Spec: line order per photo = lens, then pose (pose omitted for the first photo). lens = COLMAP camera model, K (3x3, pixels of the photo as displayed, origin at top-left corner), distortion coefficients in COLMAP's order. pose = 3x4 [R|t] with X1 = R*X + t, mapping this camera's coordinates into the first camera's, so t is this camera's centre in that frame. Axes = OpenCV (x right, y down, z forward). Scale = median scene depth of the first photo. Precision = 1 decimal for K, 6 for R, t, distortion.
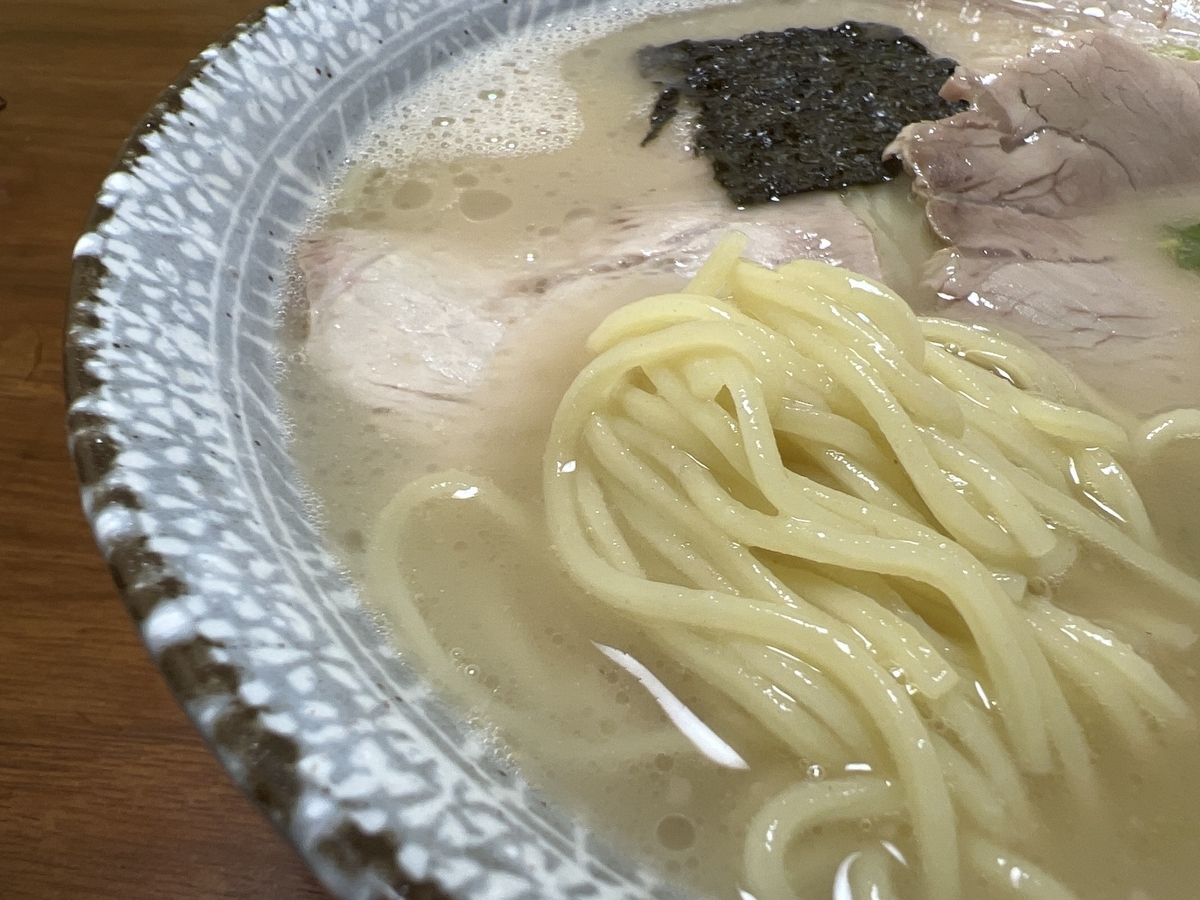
lens RADIAL K [[919.6, 0, 597.0], [0, 919.6, 451.4], [0, 0, 1]] dist [-0.011095, -0.007301]
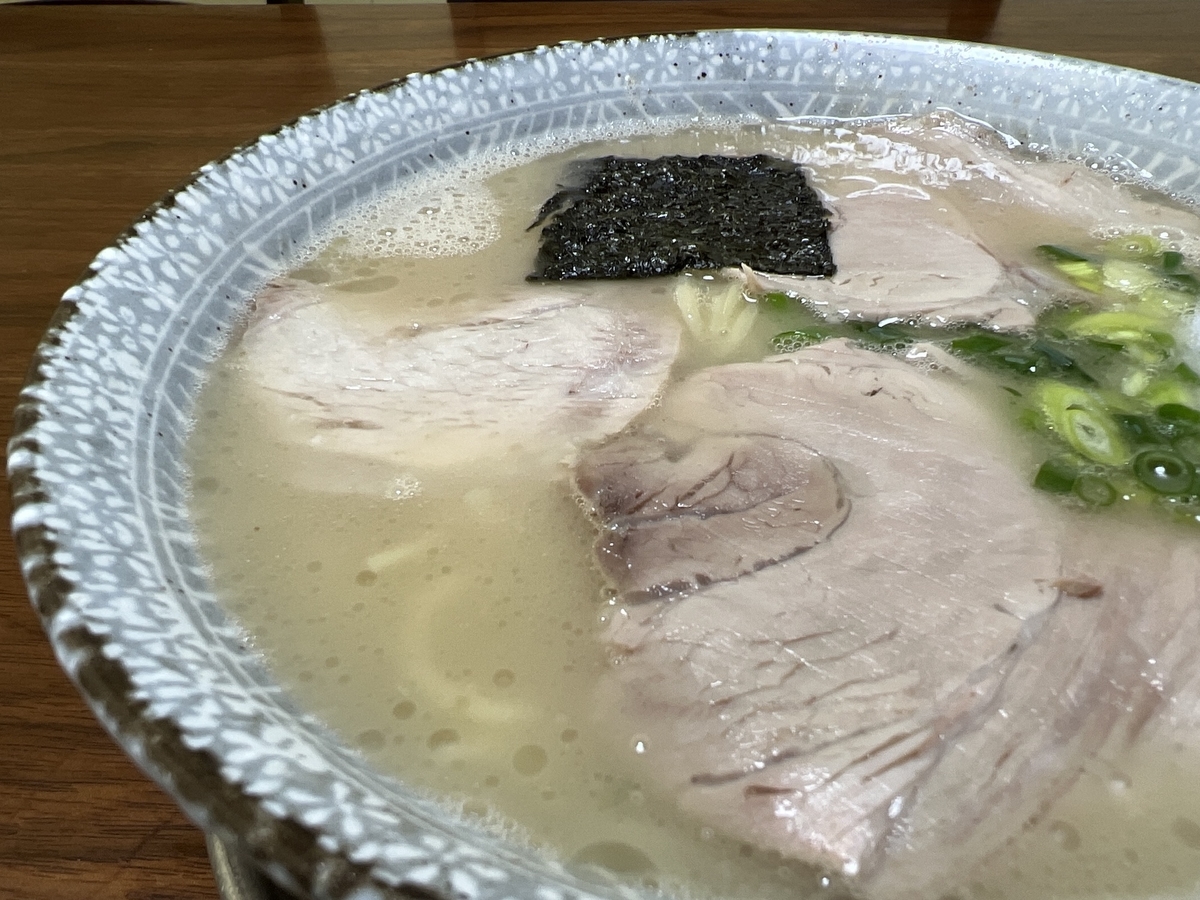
lens RADIAL K [[919.6, 0, 603.3], [0, 919.6, 449.9], [0, 0, 1]] dist [-0.011095, -0.007301]
pose [[0.990489, 0.060613, -0.123521, 0.433989], [-0.074313, 0.991204, -0.109508, 0.106717], [0.115797, 0.117646, 0.986281, -0.280442]]
